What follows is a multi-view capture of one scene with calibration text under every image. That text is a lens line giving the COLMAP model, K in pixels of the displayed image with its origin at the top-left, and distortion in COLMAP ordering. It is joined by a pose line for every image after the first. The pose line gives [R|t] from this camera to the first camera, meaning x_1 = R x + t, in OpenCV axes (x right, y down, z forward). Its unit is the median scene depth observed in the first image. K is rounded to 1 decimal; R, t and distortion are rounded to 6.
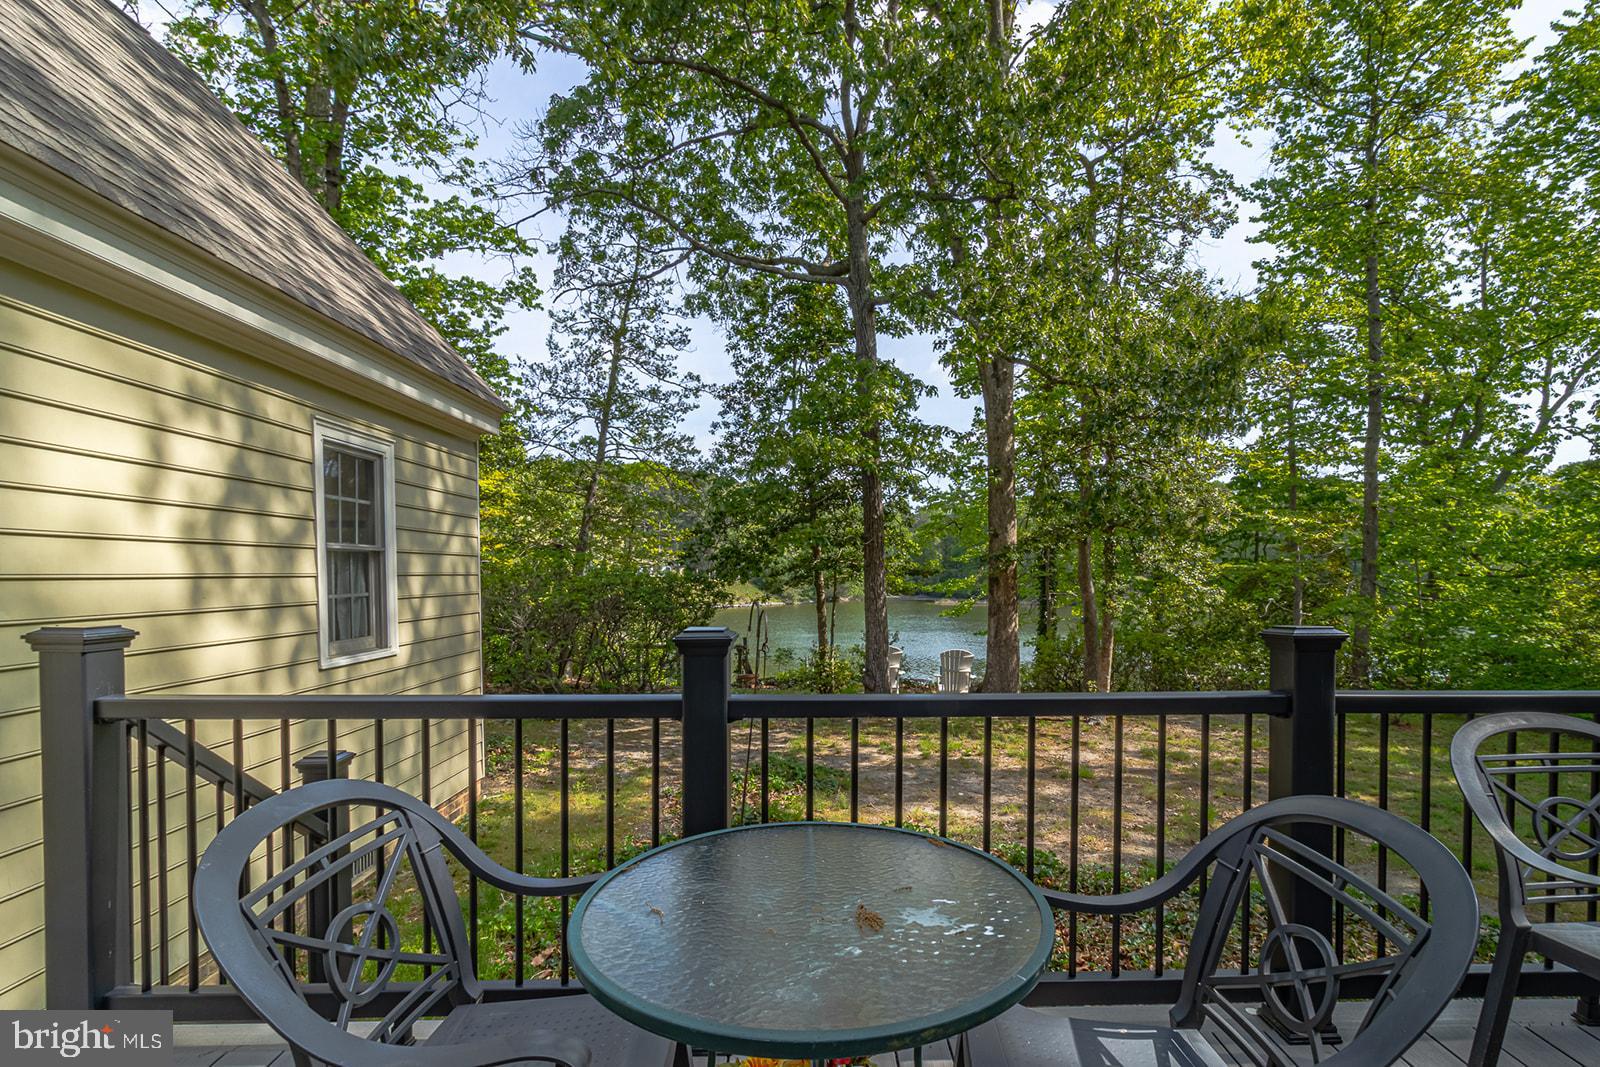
lens RADIAL K [[767.4, 0, 833.5], [0, 767.4, 597.2], [0, 0, 1]] dist [0.012339, -0.000314]
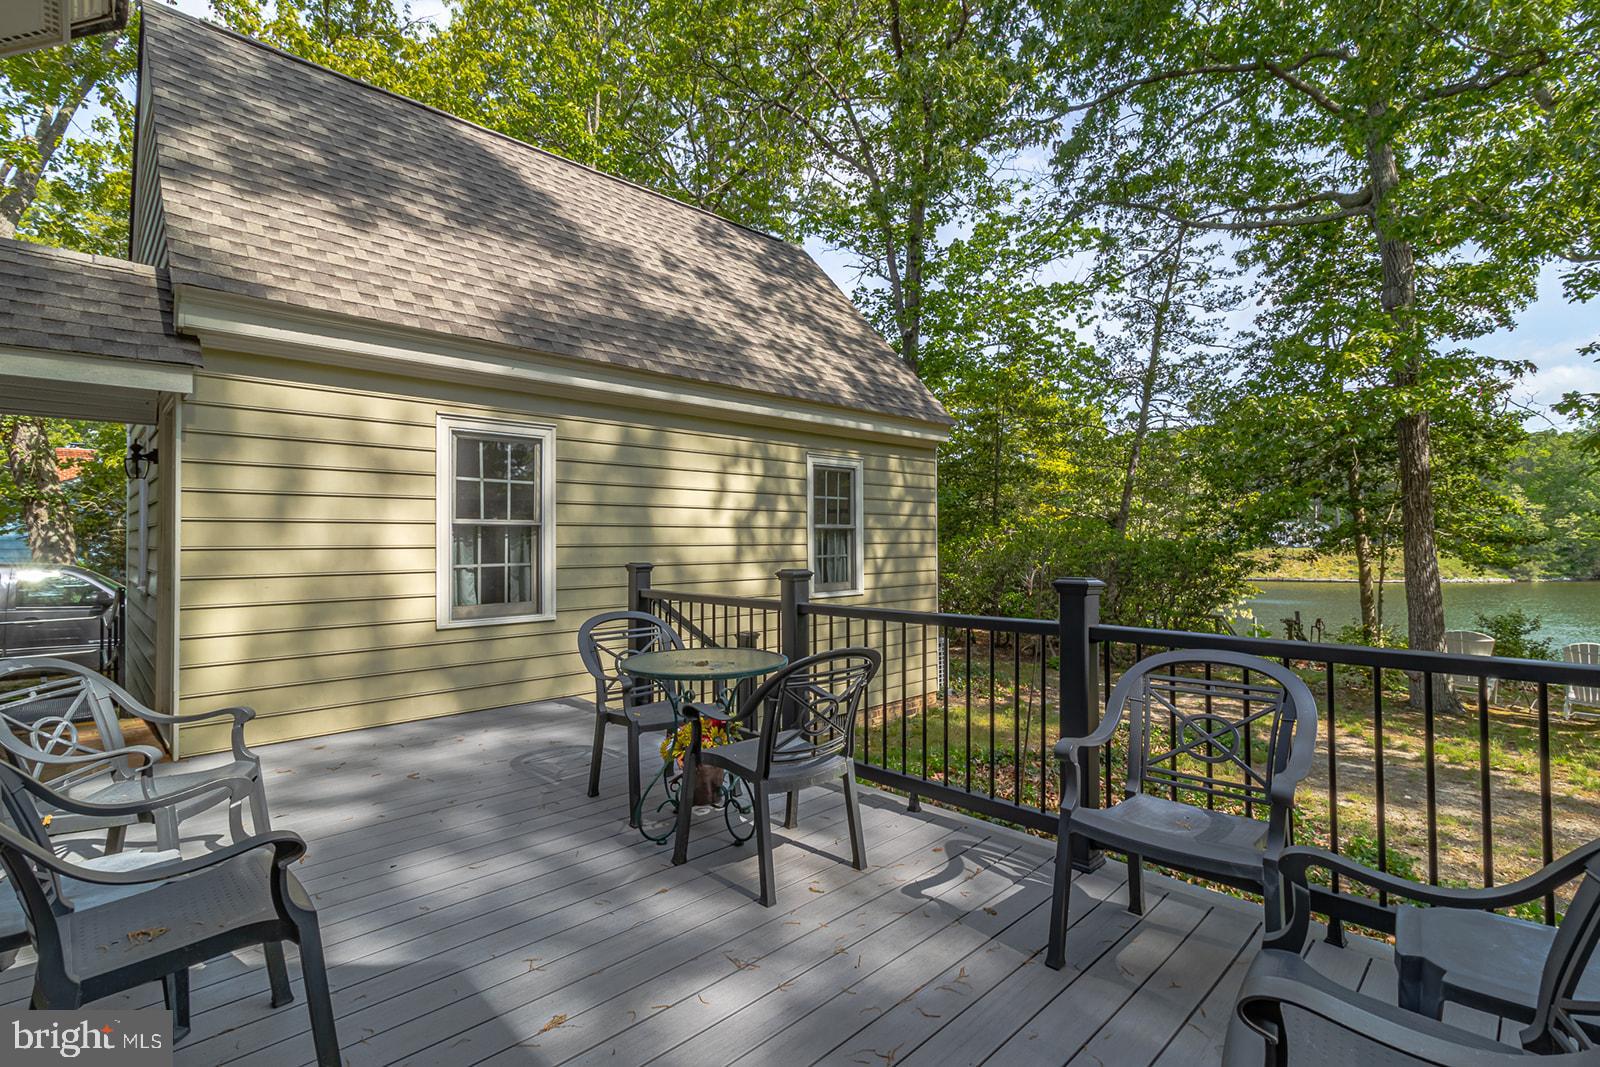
lens RADIAL K [[776.5, 0, 800.0], [0, 776.5, 533.5], [0, 0, 1]] dist [0.002071, 0.000334]
pose [[0.663366, -0.010043, -0.748228, 0.172092], [-0.019964, 0.999316, -0.031113, 0.000873], [0.748029, 0.035577, 0.662712, -0.045290]]
